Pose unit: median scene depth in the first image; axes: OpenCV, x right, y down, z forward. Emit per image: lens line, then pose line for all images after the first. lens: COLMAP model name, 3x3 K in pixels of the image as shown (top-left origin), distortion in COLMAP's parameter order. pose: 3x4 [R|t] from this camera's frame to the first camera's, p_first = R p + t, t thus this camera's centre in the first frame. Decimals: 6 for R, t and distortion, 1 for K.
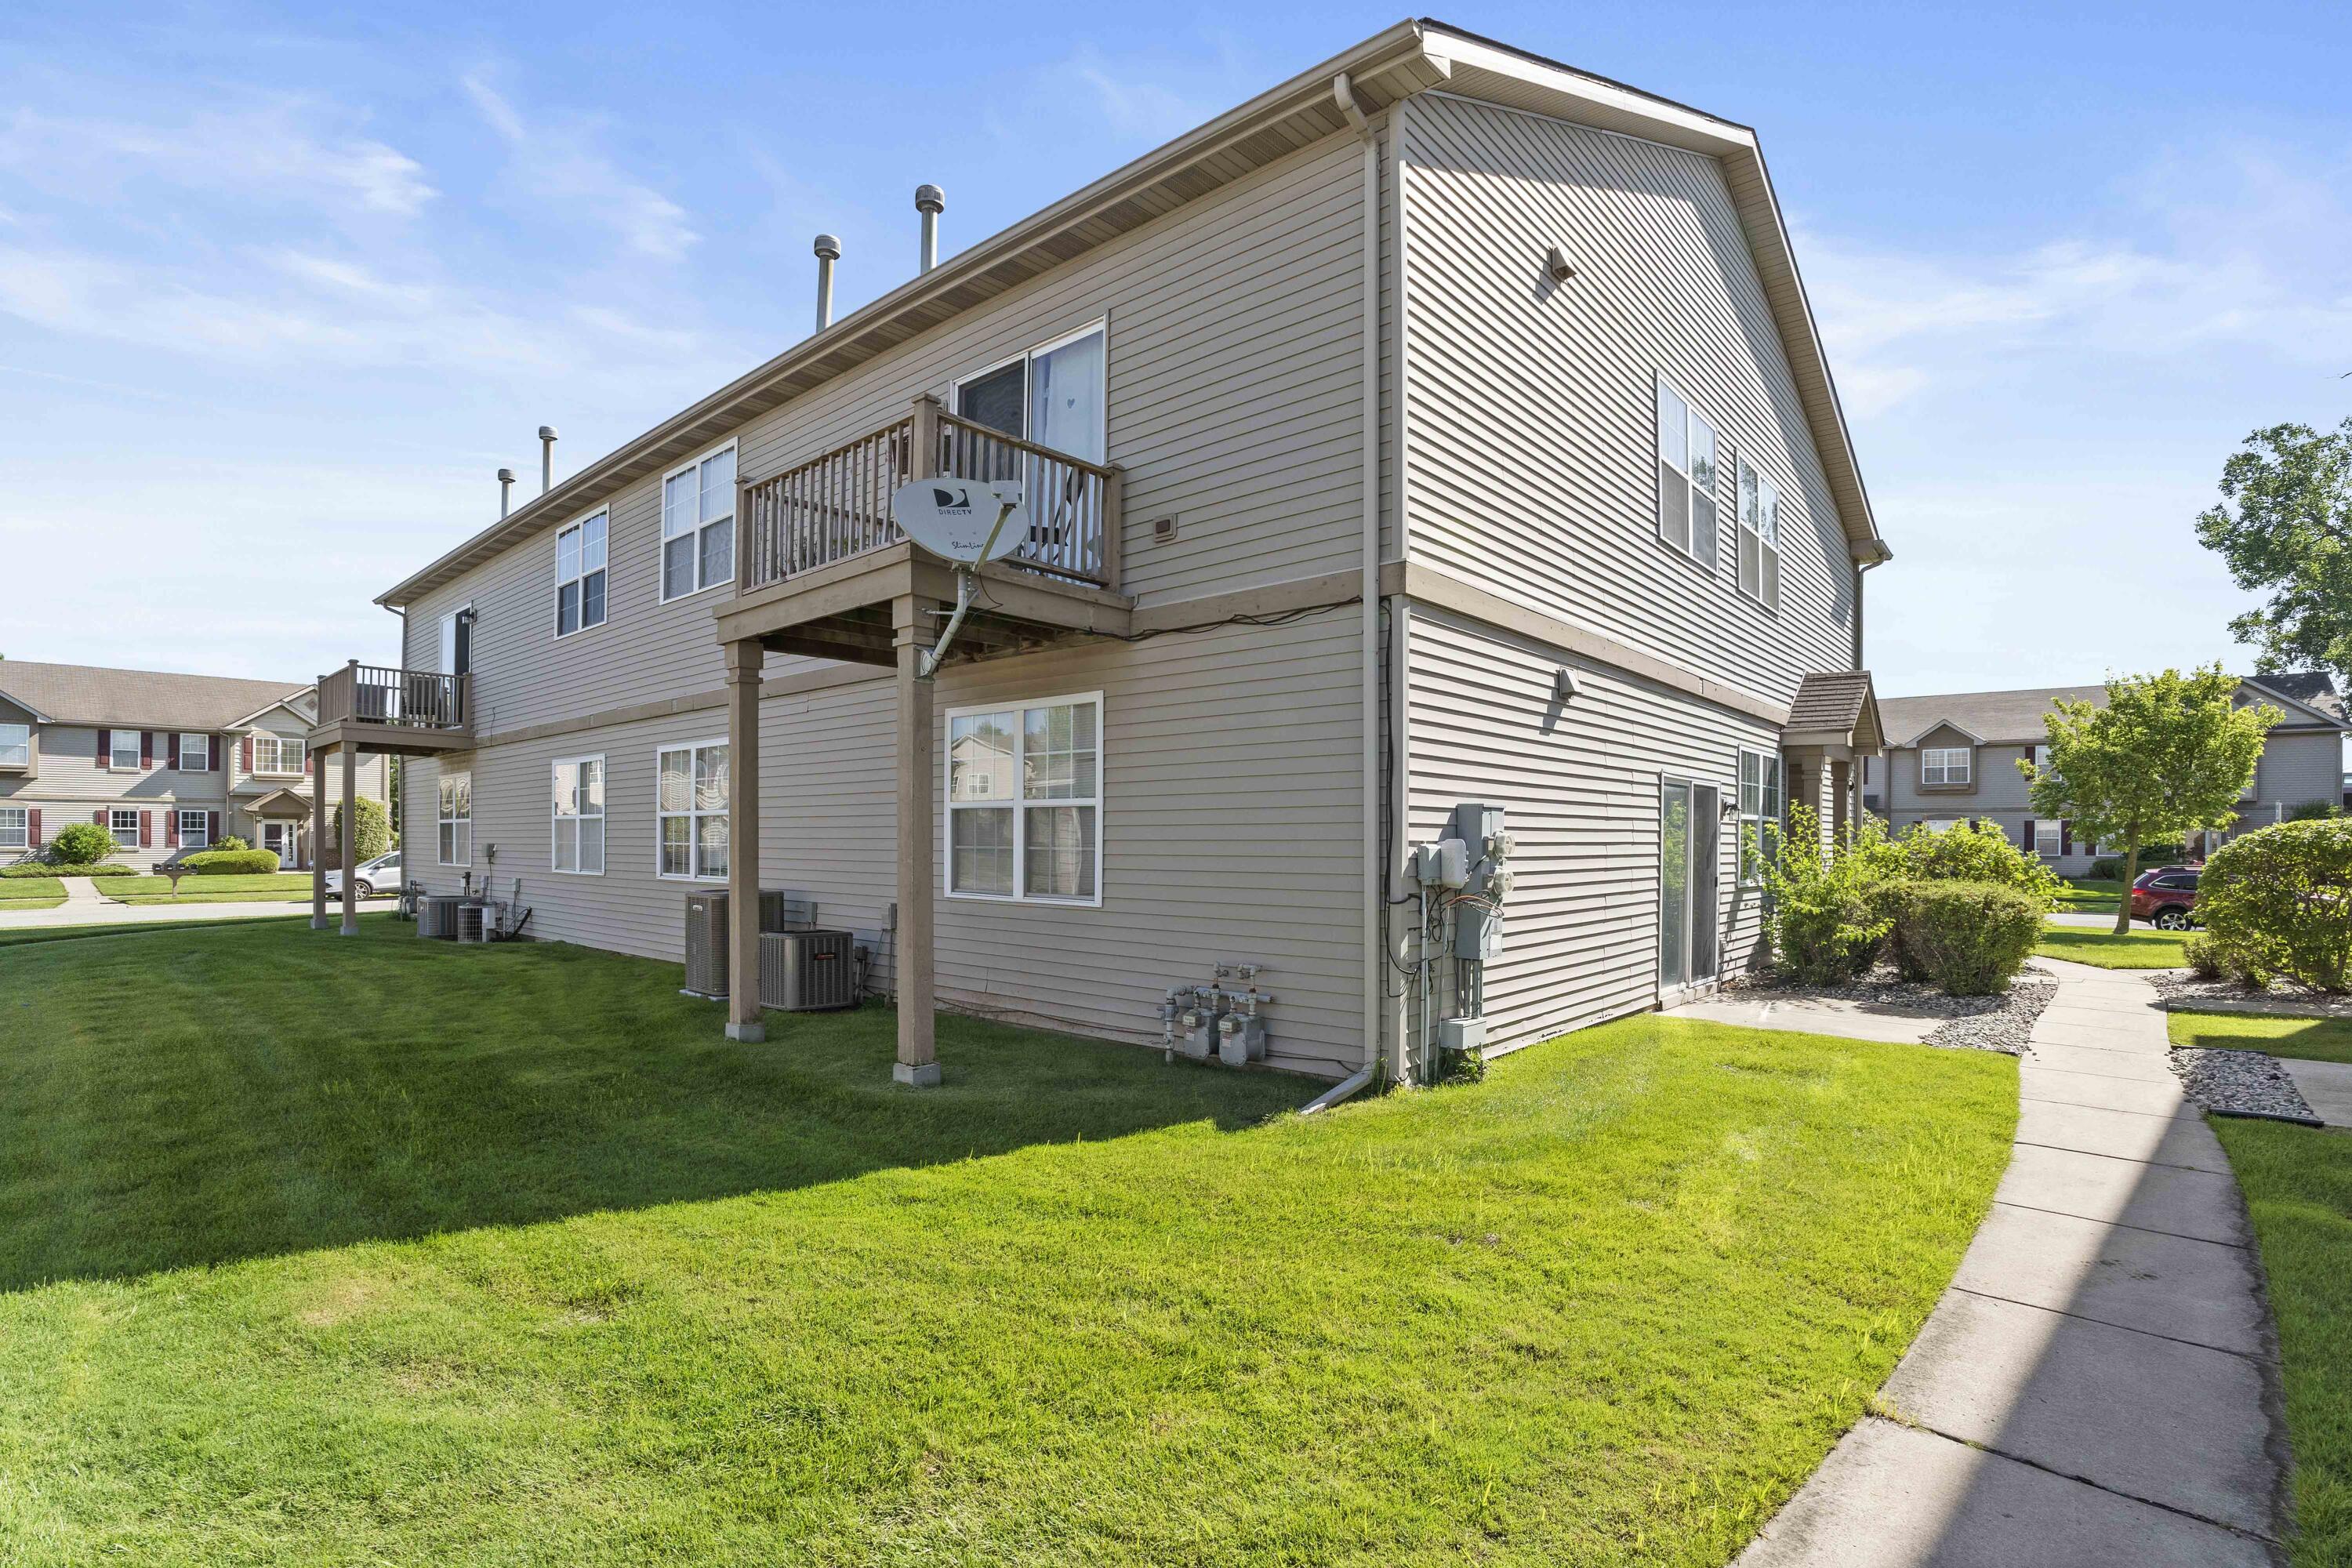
lens RADIAL K [[1137.2, 0, 1170.4], [0, 1137.2, 853.7], [0, 0, 1]] dist [-0.062053, 0.000034]
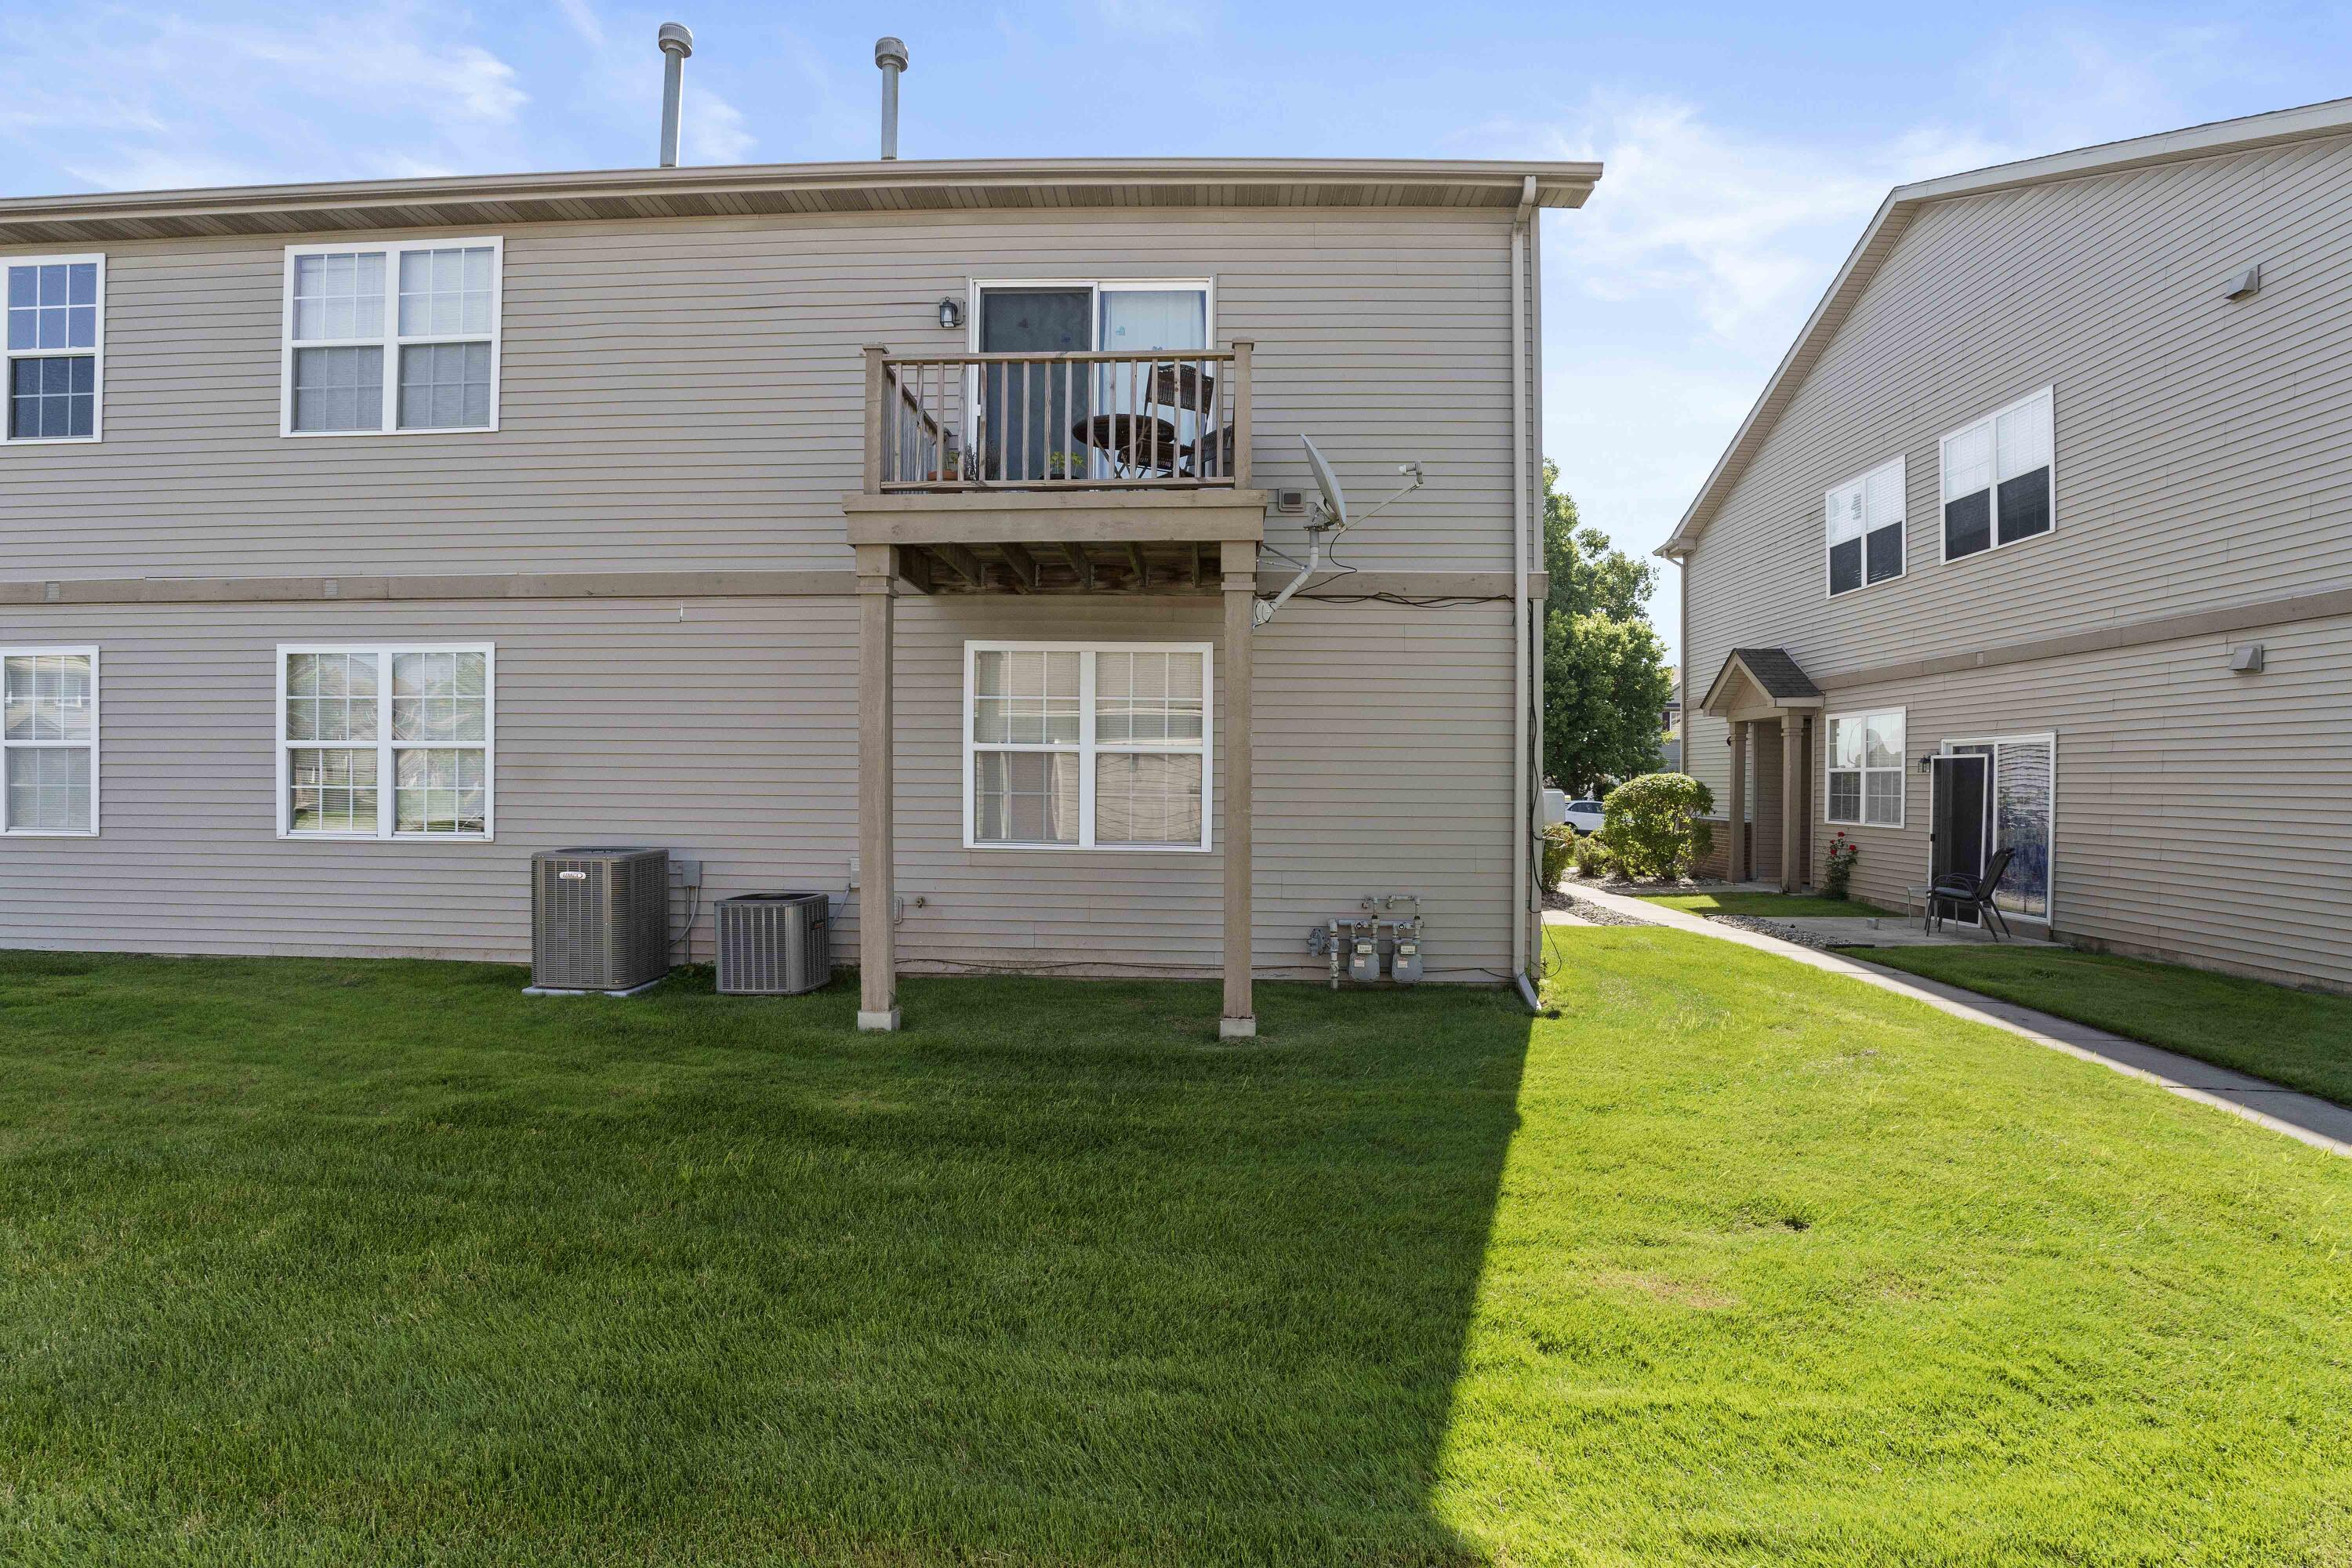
lens RADIAL K [[1135.5, 0, 1166.6], [0, 1135.5, 792.2], [0, 0, 1]] dist [-0.053738, 0.000873]
pose [[0.766139, -0.002903, 0.642668, -0.748382], [0.002285, 0.999996, 0.001793, -0.009331], [-0.642670, 0.000094, 0.766143, 0.232649]]
